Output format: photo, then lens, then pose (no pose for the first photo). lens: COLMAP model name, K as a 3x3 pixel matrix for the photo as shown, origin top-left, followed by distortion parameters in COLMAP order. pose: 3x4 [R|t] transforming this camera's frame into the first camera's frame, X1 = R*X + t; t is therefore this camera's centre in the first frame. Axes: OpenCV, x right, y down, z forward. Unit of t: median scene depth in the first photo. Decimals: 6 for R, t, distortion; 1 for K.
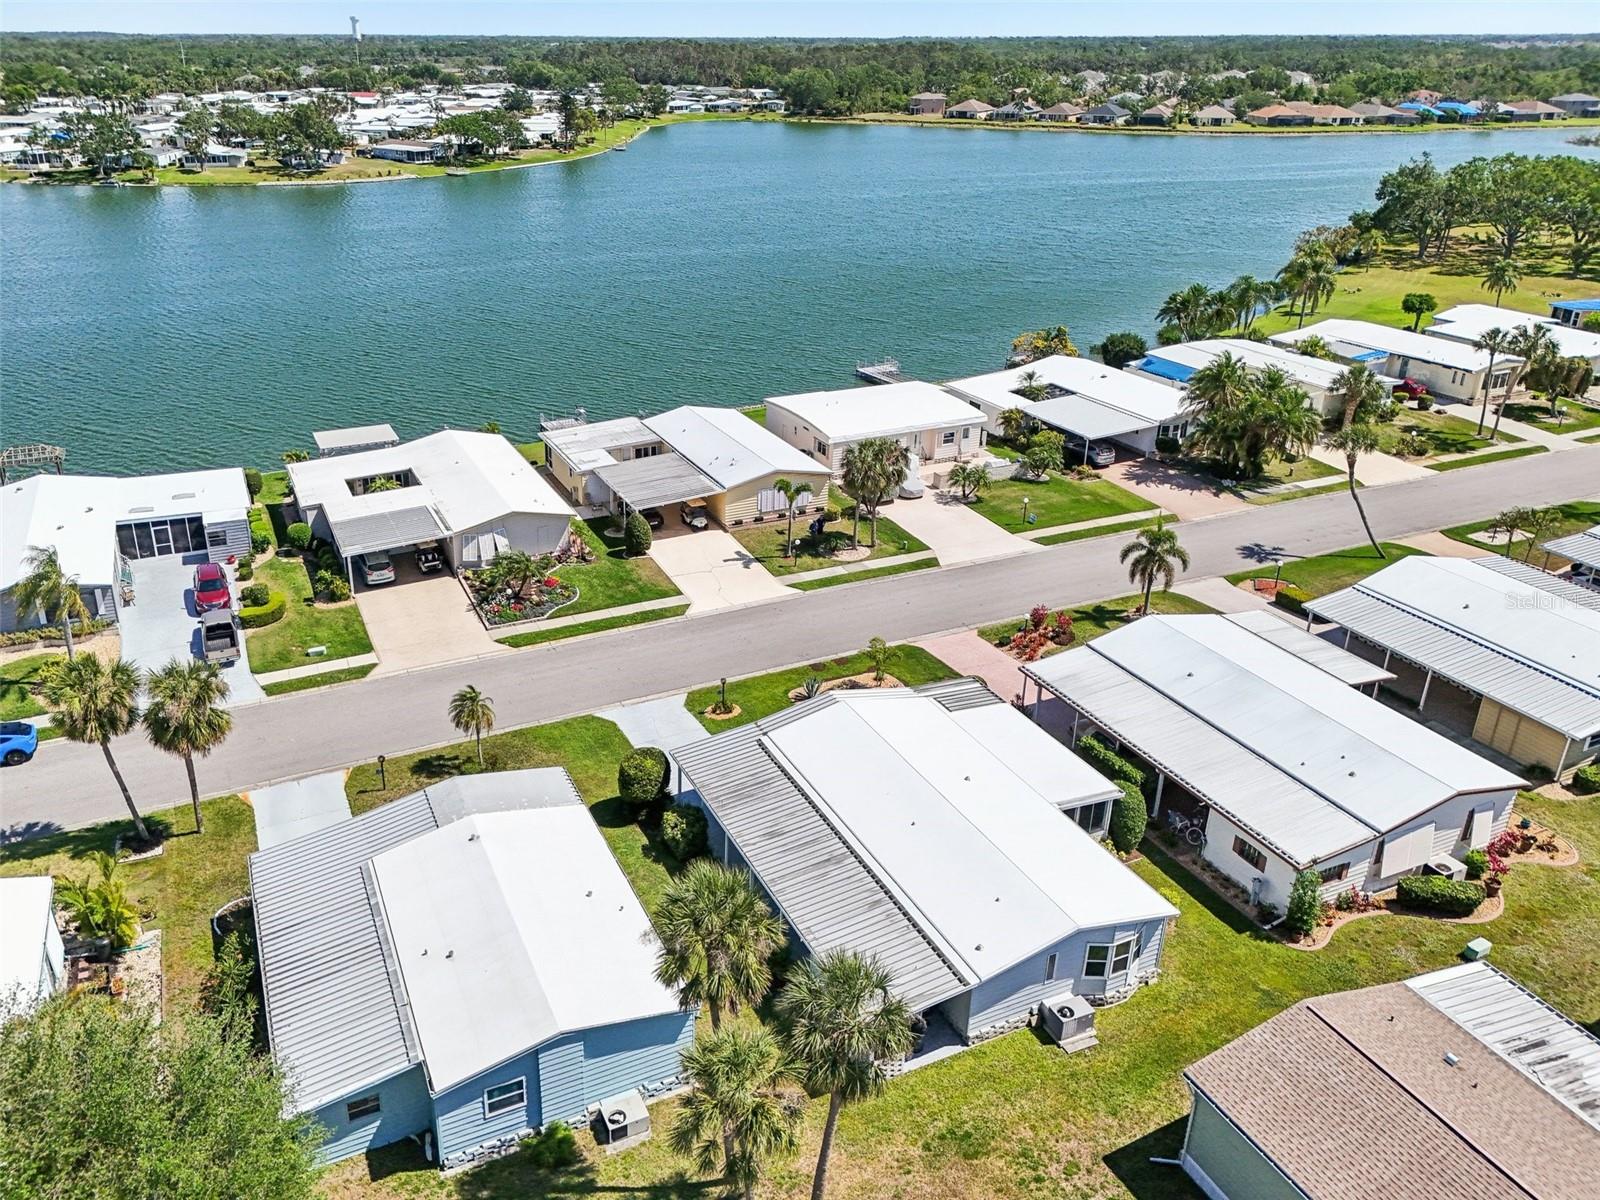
lens RADIAL K [[1217.7, 0, 758.8], [0, 1217.7, 599.3], [0, 0, 1]] dist [0.088585, -0.105099]
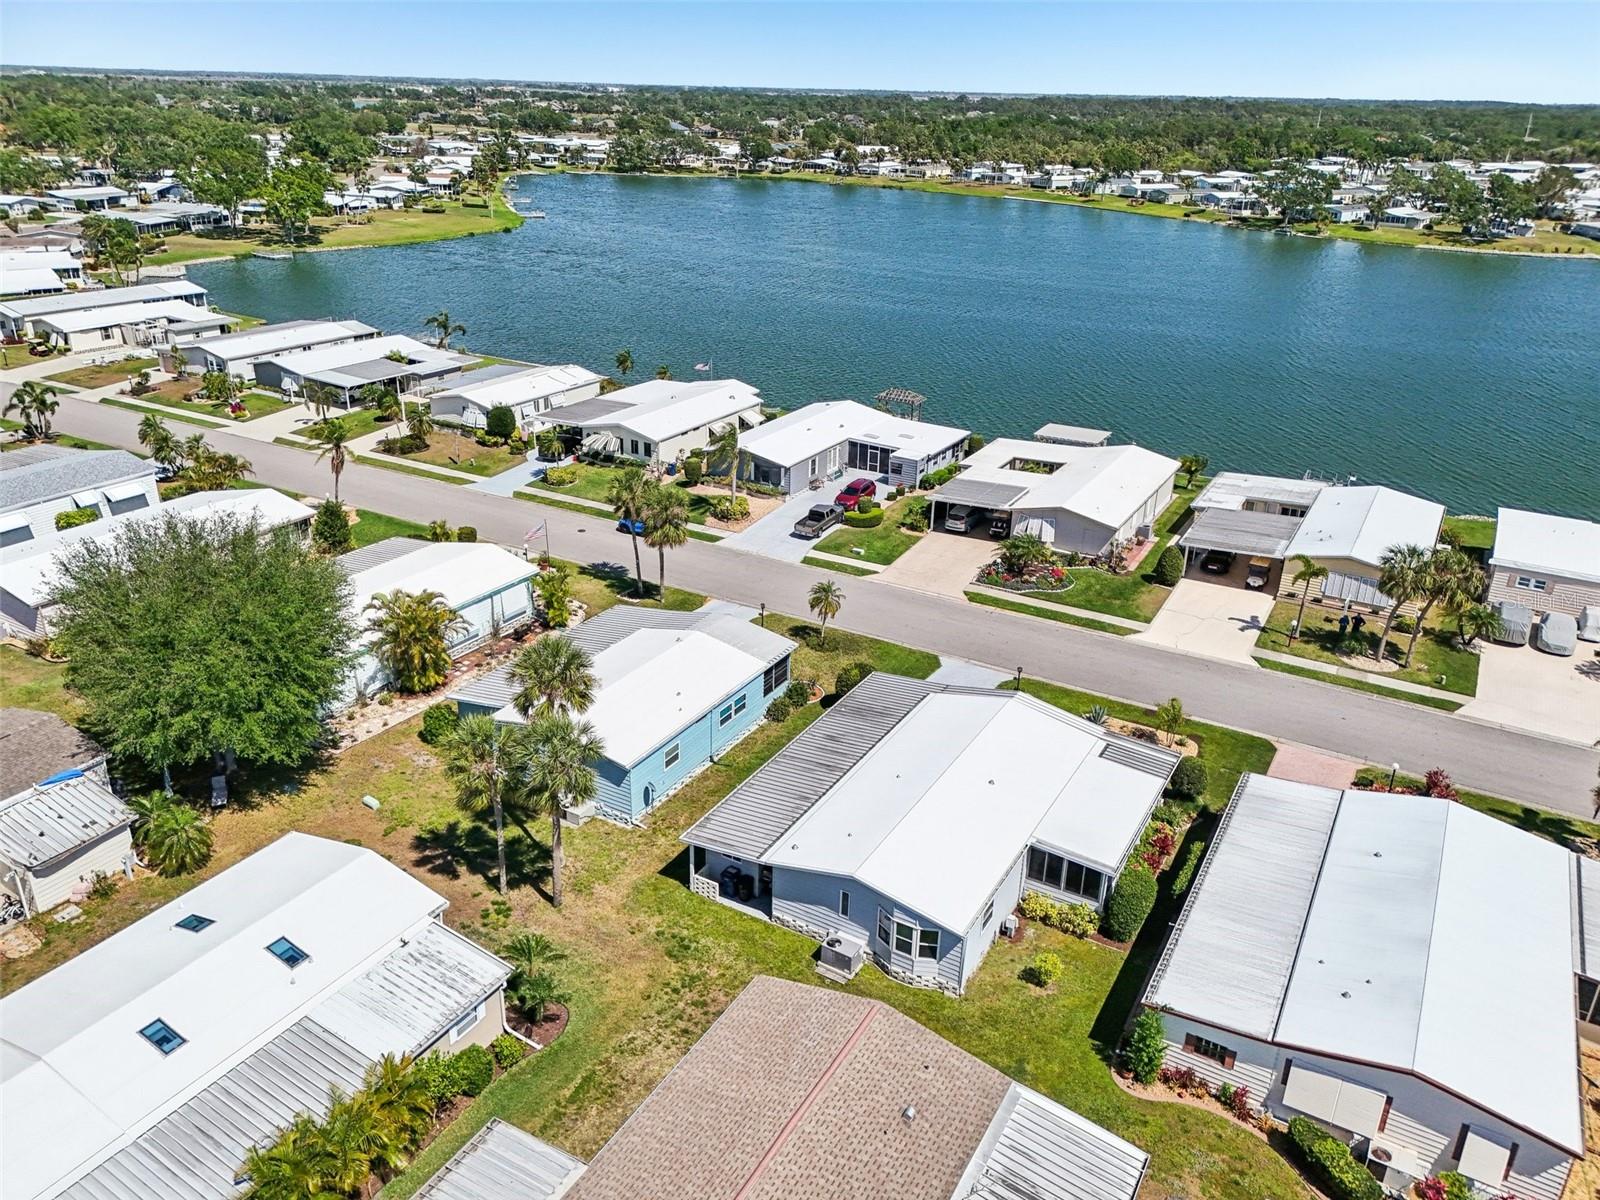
lens RADIAL K [[1181.4, 0, 815.5], [0, 1181.4, 595.5], [0, 0, 1]] dist [0.082509, -0.093150]
pose [[0.585453, 0.328651, -0.741103, 0.408373], [-0.357073, 0.925233, 0.128227, -0.043280], [0.727835, 0.189558, 0.659033, 0.083258]]
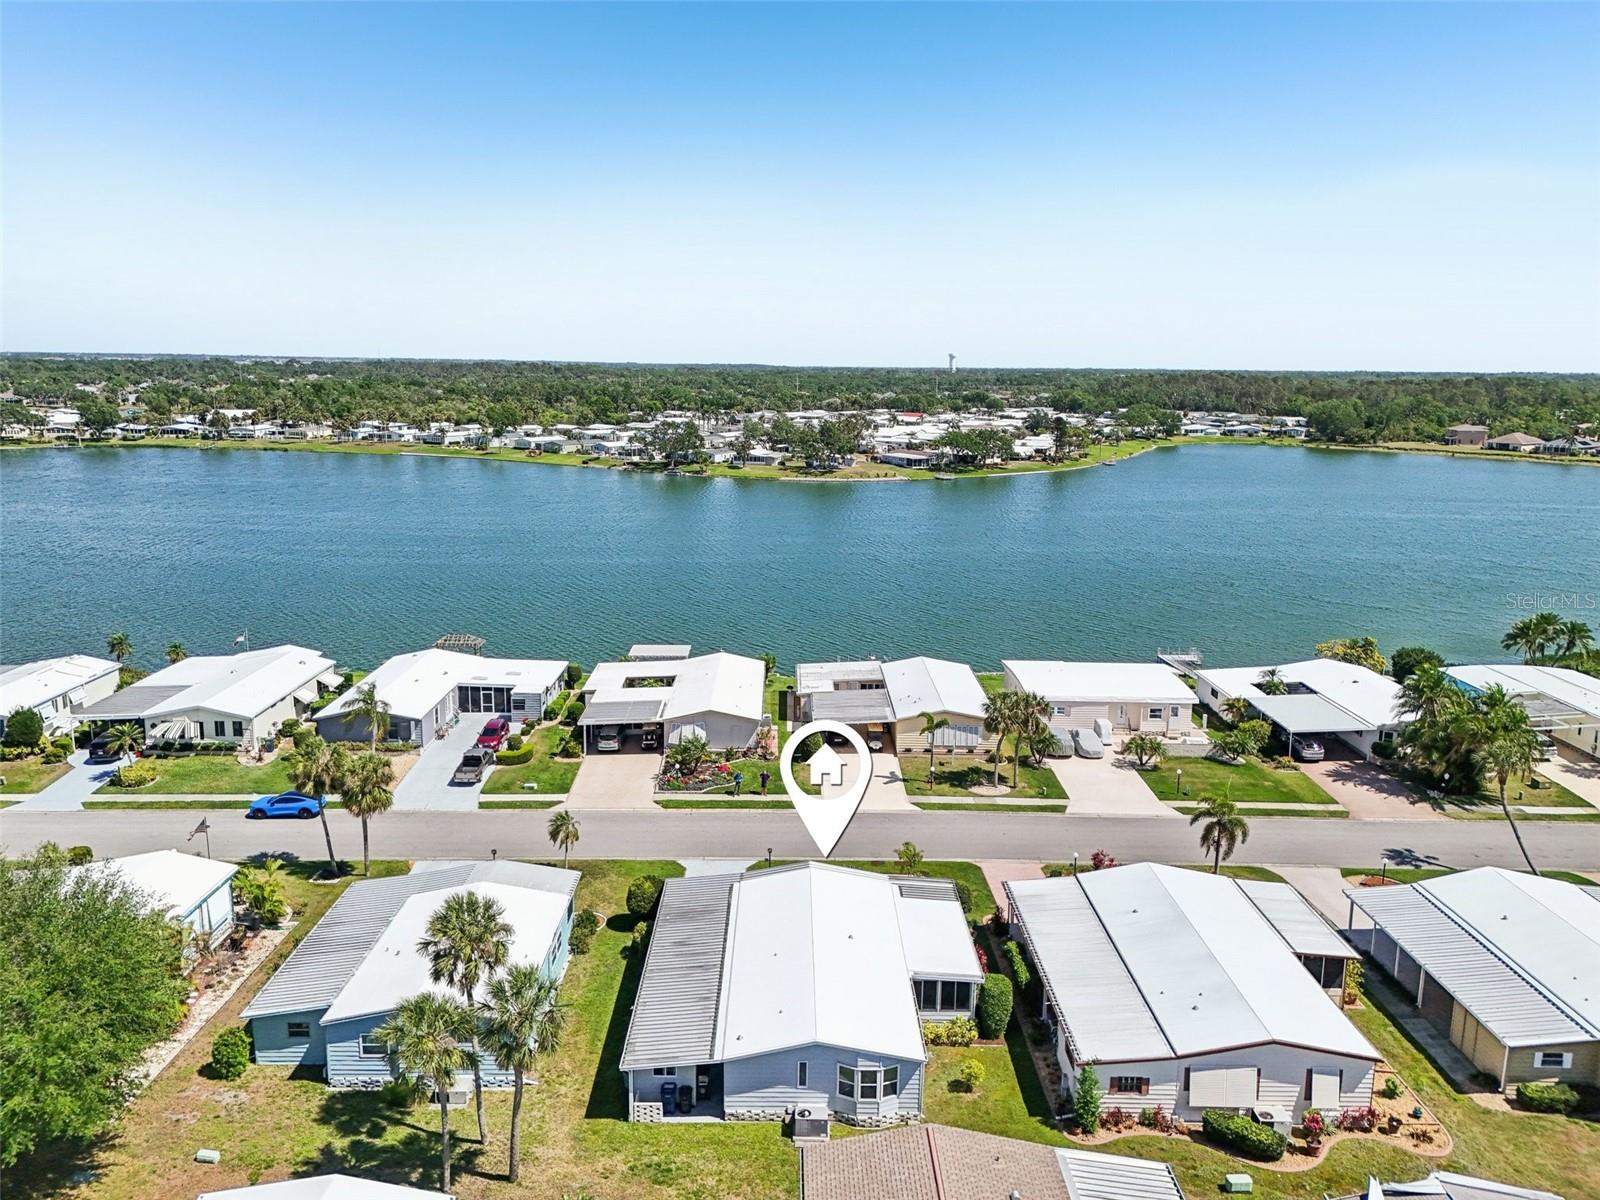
lens RADIAL K [[1181.4, 0, 815.5], [0, 1181.4, 595.5], [0, 0, 1]] dist [0.082509, -0.093150]
pose [[0.917804, 0.086583, -0.387477, 0.287496], [-0.176004, 0.963527, -0.201591, 0.033405], [0.355890, 0.253219, 0.899568, -0.080522]]
